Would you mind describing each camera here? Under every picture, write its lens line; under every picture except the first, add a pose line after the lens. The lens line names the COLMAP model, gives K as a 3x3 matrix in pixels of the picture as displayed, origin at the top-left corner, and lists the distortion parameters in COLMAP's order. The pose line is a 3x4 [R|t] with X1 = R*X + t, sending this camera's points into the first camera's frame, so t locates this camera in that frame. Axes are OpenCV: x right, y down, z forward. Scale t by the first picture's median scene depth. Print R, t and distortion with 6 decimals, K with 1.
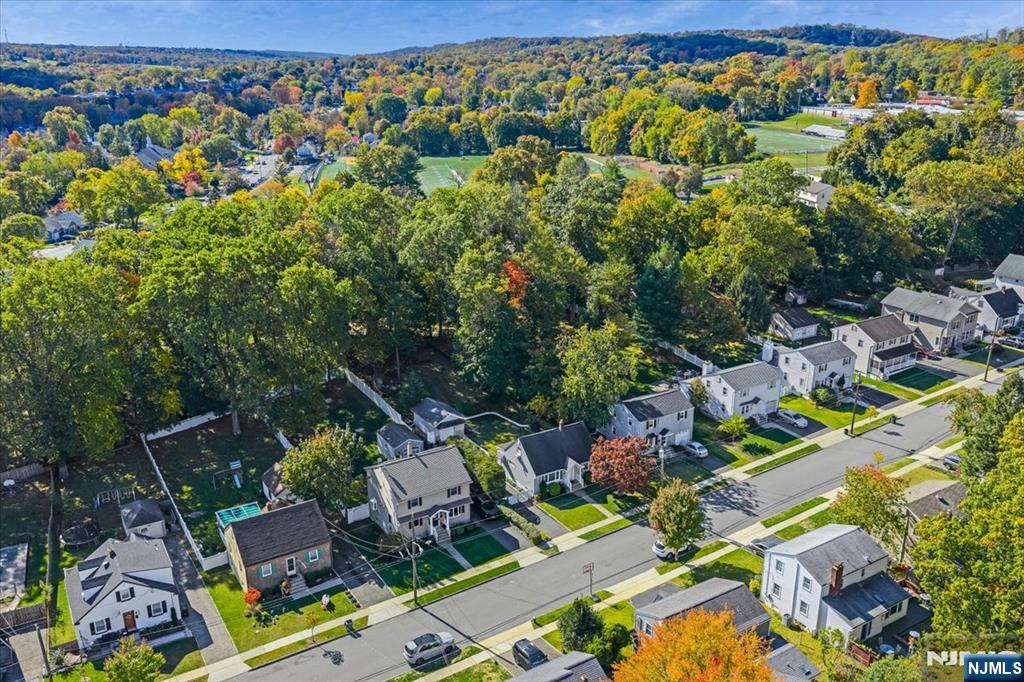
lens RADIAL K [[842.9, 0, 508.6], [0, 842.9, 344.8], [0, 0, 1]] dist [0.007361, -0.022111]
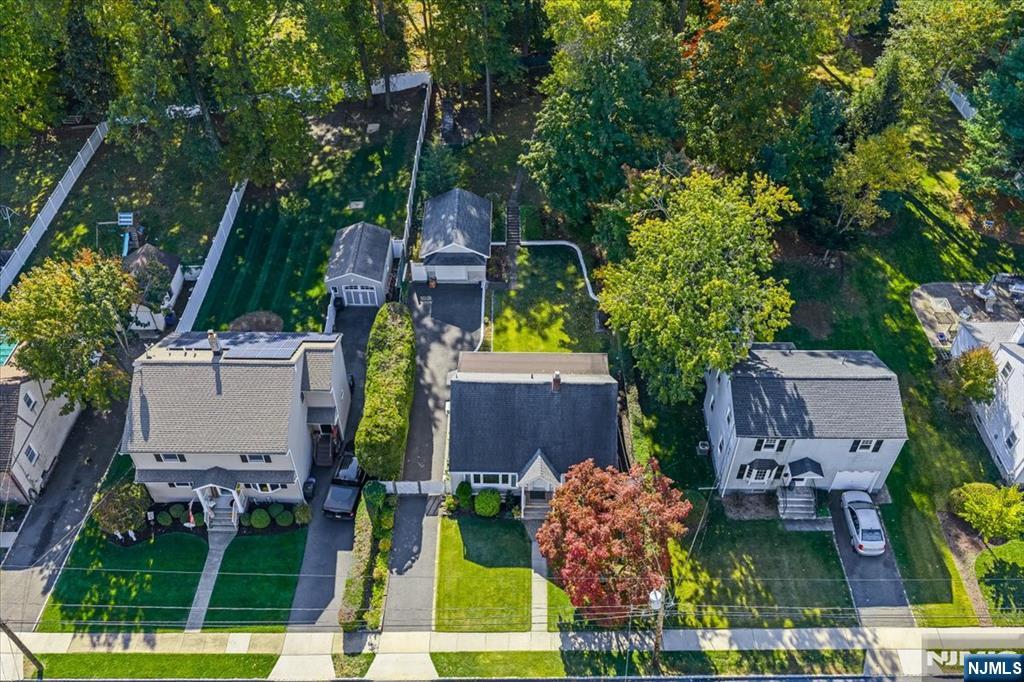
lens RADIAL K [[842.9, 0, 517.0], [0, 842.9, 342.6], [0, 0, 1]] dist [0.007361, -0.022111]
pose [[0.848855, 0.374022, -0.373568, 0.183795], [-0.175953, 0.866291, 0.467526, -0.117269], [0.498484, -0.331131, 0.801166, 0.559605]]
